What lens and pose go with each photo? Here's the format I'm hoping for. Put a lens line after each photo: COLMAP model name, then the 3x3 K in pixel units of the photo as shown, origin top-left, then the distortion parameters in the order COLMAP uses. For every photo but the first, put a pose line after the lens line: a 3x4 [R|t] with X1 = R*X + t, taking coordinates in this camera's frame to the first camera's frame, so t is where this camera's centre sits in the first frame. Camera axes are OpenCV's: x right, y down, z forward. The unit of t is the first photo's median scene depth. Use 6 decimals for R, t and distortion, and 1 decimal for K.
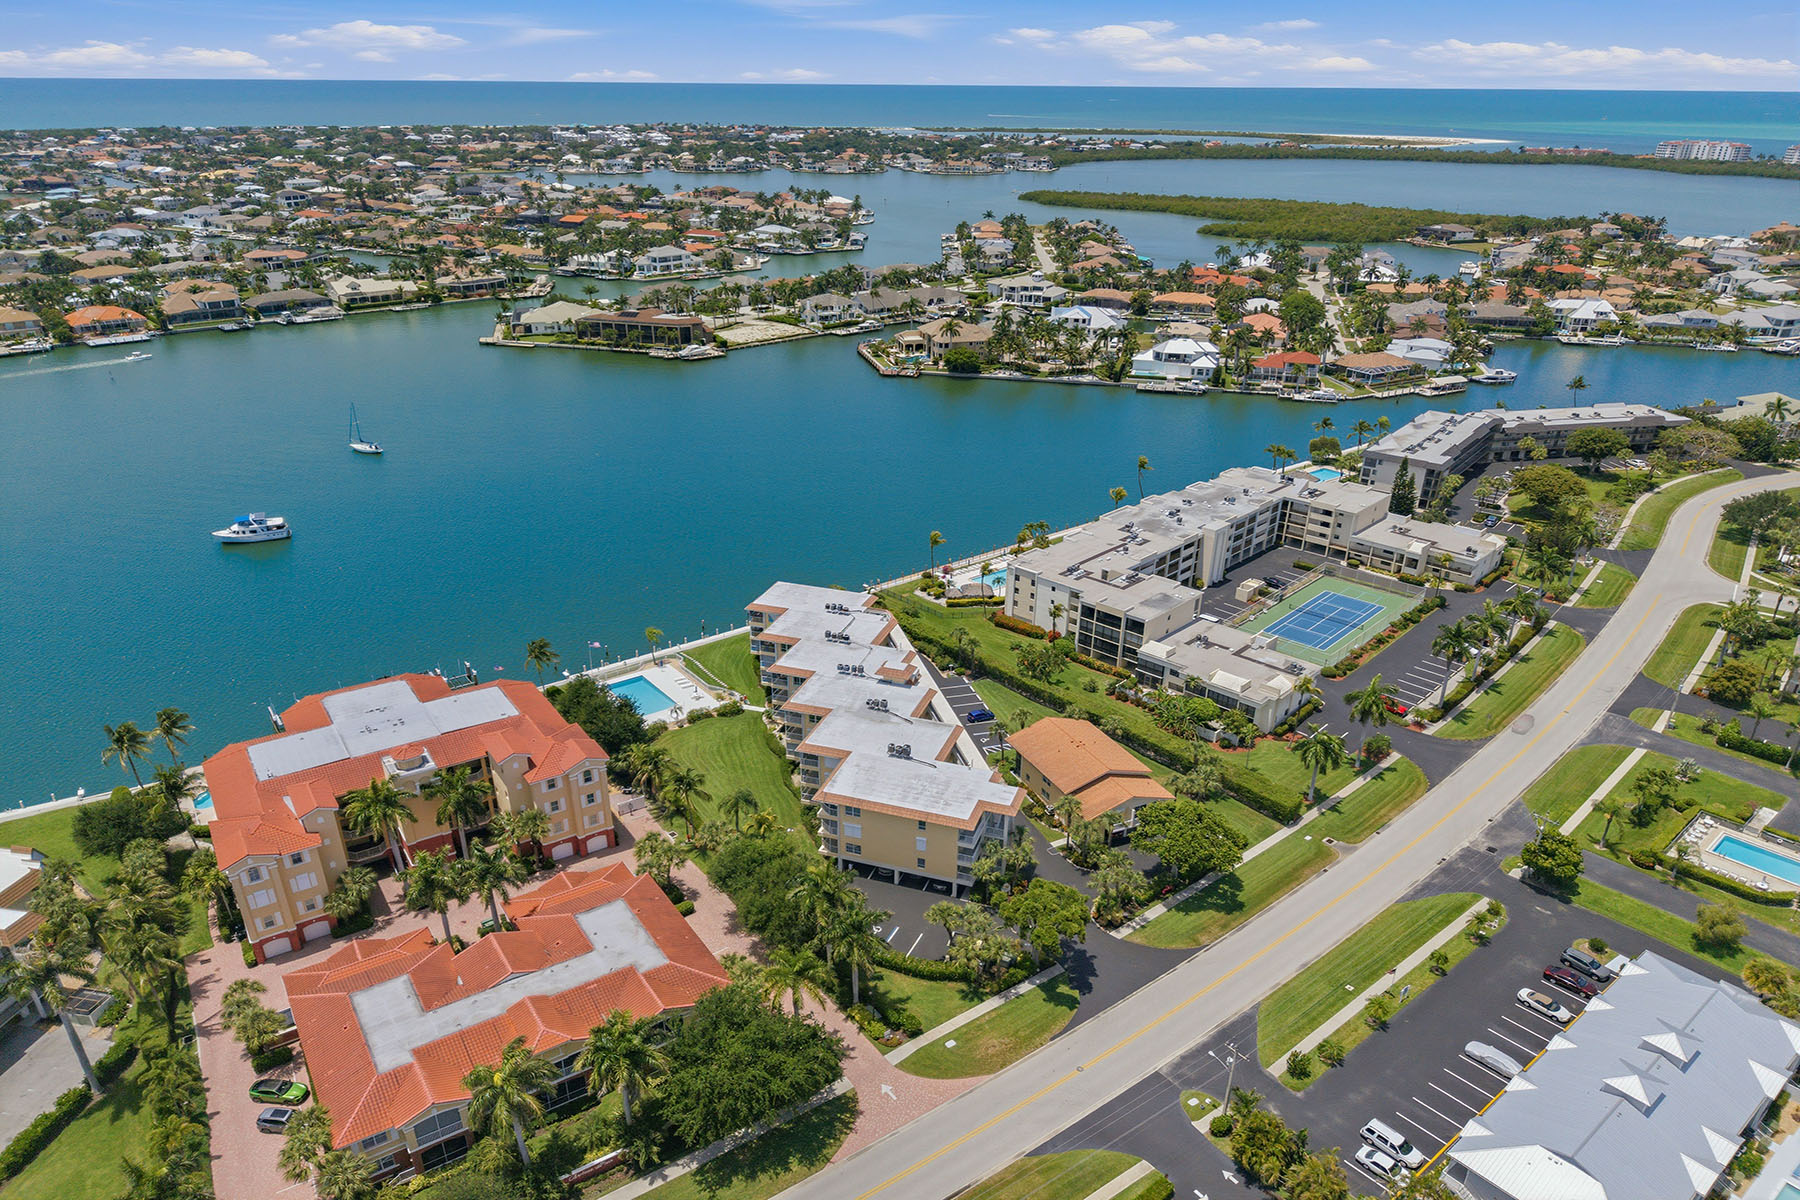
lens RADIAL K [[1223.3, 0, 892.3], [0, 1223.3, 611.3], [0, 0, 1]] dist [0.029905, -0.037271]
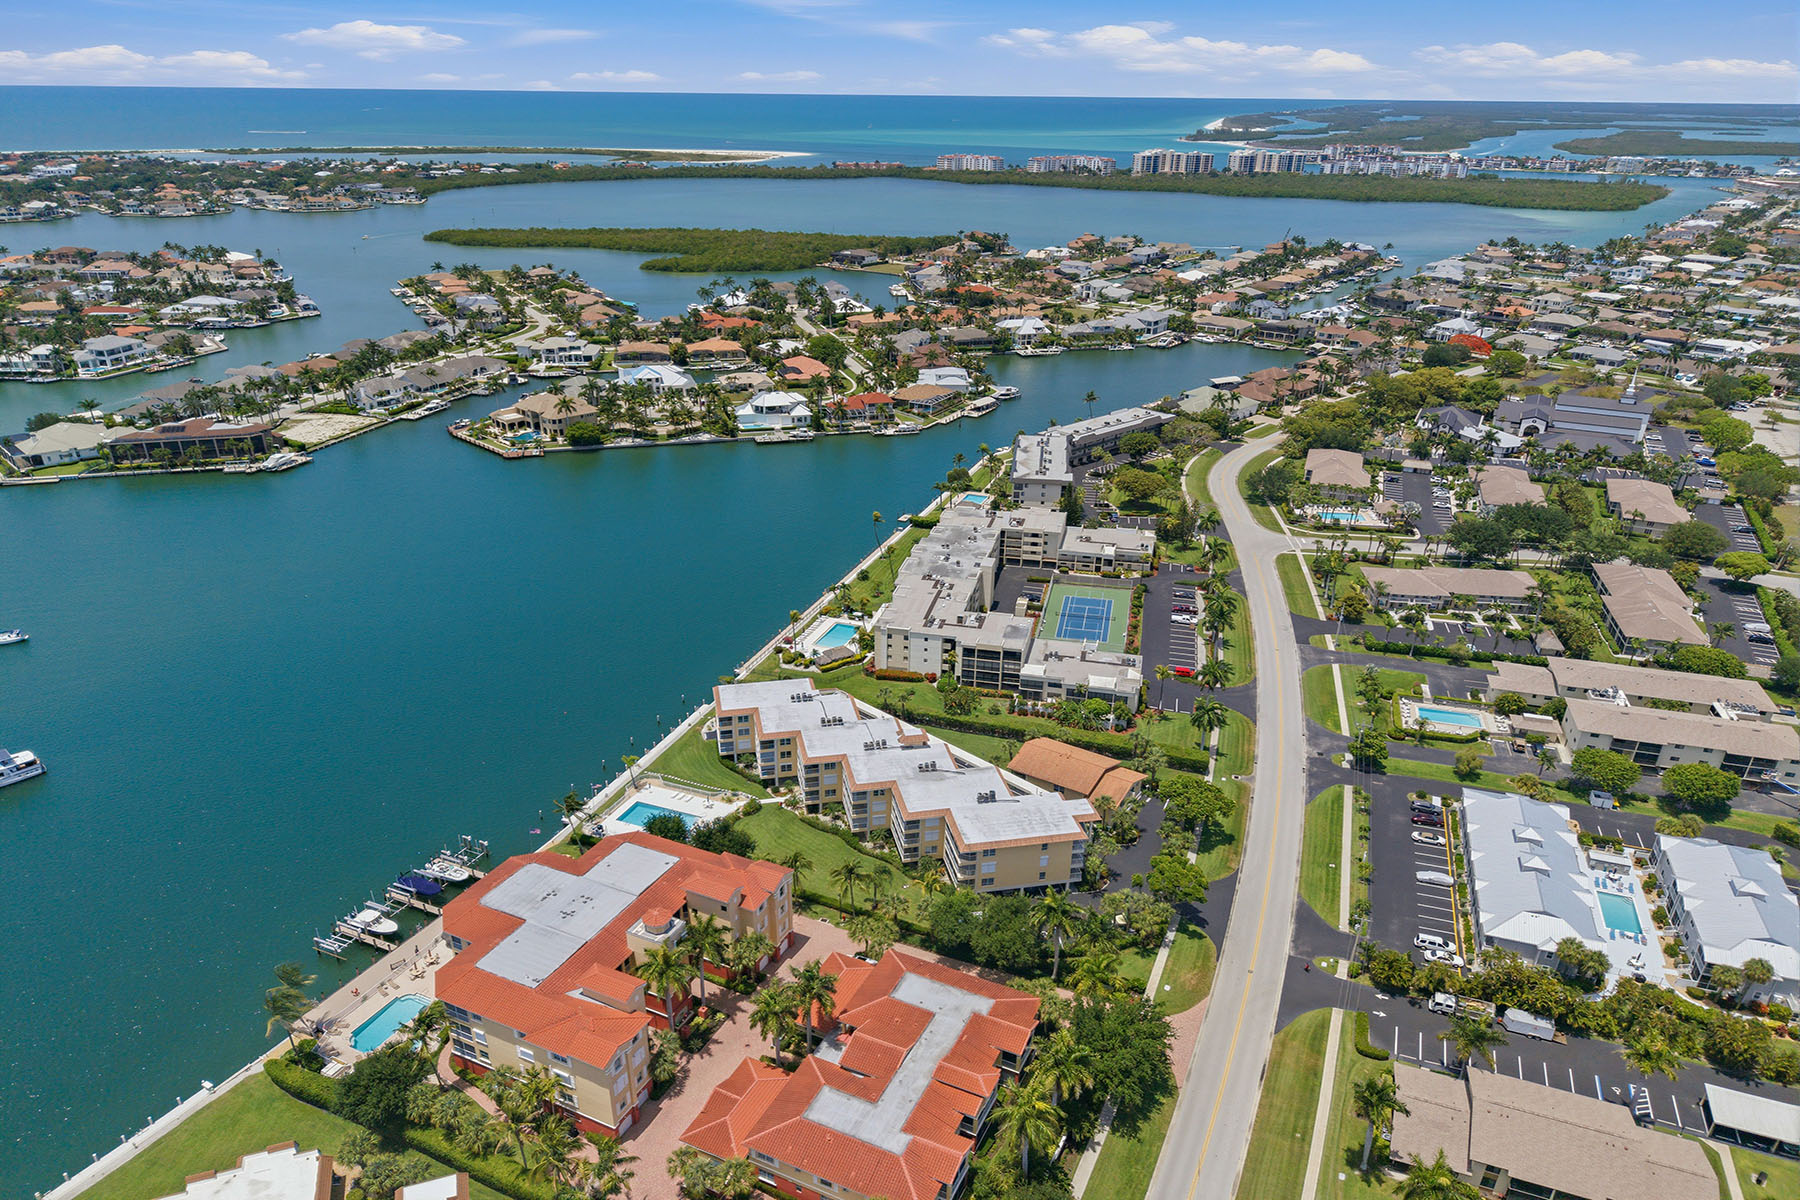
lens RADIAL K [[1223.3, 0, 895.1], [0, 1223.3, 604.8], [0, 0, 1]] dist [0.029905, -0.037271]
pose [[0.859499, -0.196806, 0.471729, -0.246417], [0.200214, 0.978784, 0.043556, -0.059748], [-0.470293, 0.057010, 0.880667, -0.029574]]
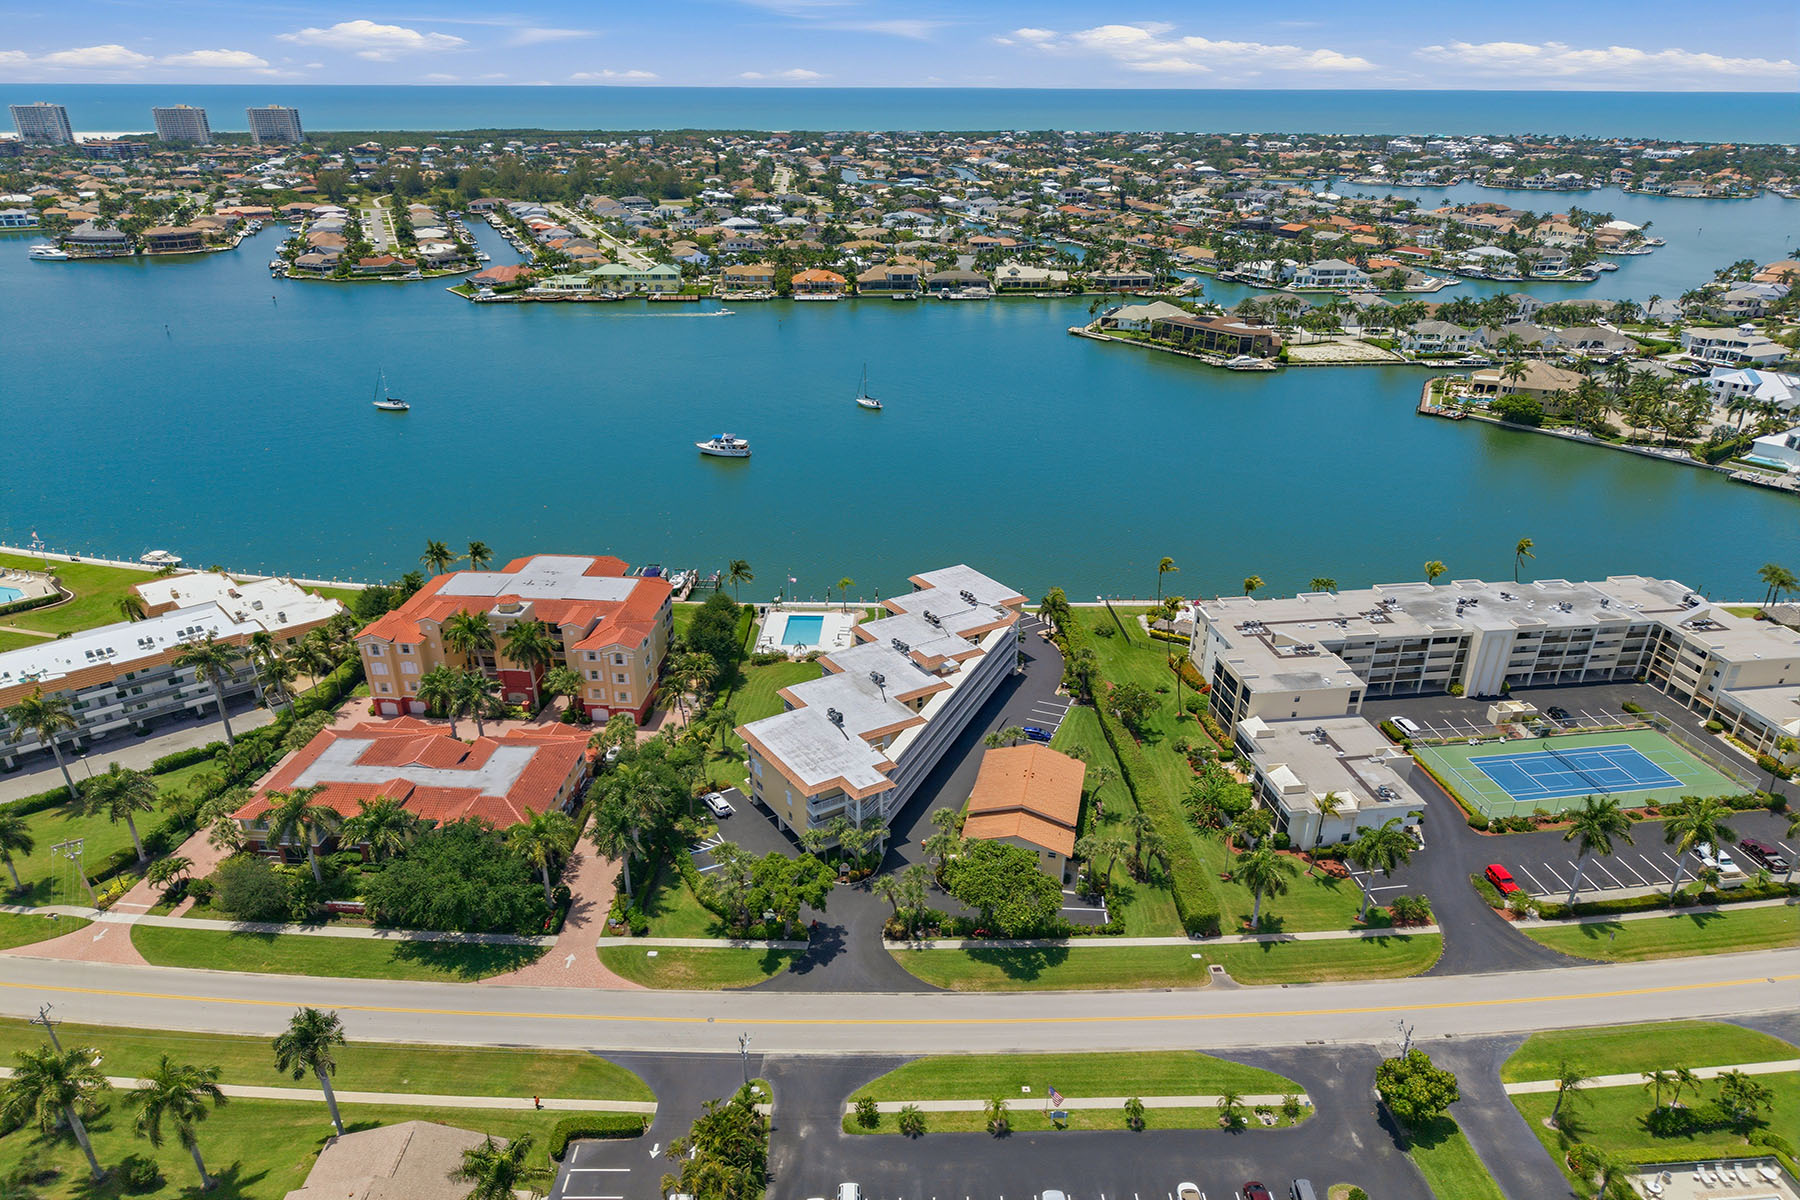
lens RADIAL K [[1223.3, 0, 889.5], [0, 1223.3, 595.0], [0, 0, 1]] dist [0.029905, -0.037271]
pose [[0.788336, 0.233804, -0.569089, 0.242261], [-0.243866, 0.967960, 0.059858, -0.024325], [0.564850, 0.091593, 0.820094, 0.059026]]
